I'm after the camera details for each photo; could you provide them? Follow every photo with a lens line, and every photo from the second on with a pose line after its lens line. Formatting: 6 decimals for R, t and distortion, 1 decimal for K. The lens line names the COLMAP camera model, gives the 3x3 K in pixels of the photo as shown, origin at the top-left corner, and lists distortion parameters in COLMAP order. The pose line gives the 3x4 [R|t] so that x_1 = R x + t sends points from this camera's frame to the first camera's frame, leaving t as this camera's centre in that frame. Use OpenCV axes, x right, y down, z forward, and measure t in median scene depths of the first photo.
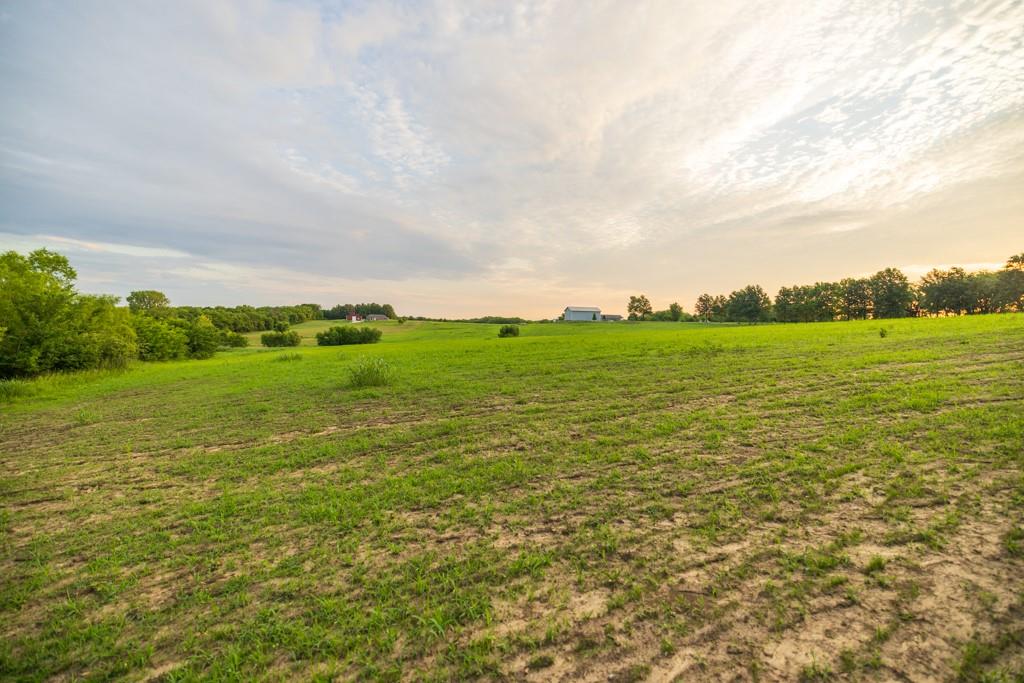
lens RADIAL K [[422.6, 0, 510.1], [0, 422.6, 303.2], [0, 0, 1]] dist [0.004329, 0.000242]
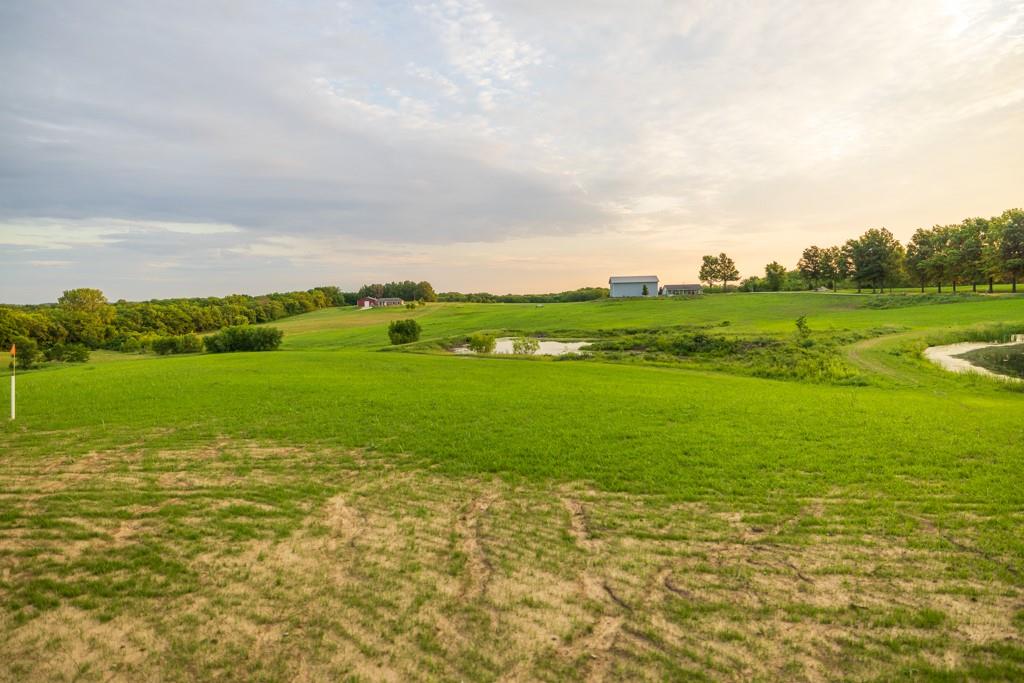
lens RADIAL K [[590.2, 0, 507.5], [0, 590.2, 343.1], [0, 0, 1]] dist [-0.000002, 0.000570]
pose [[0.968015, -0.027483, -0.249383, 0.115536], [0.058890, 0.991102, 0.119367, -0.005028], [0.243883, -0.130235, 0.961020, 0.018134]]
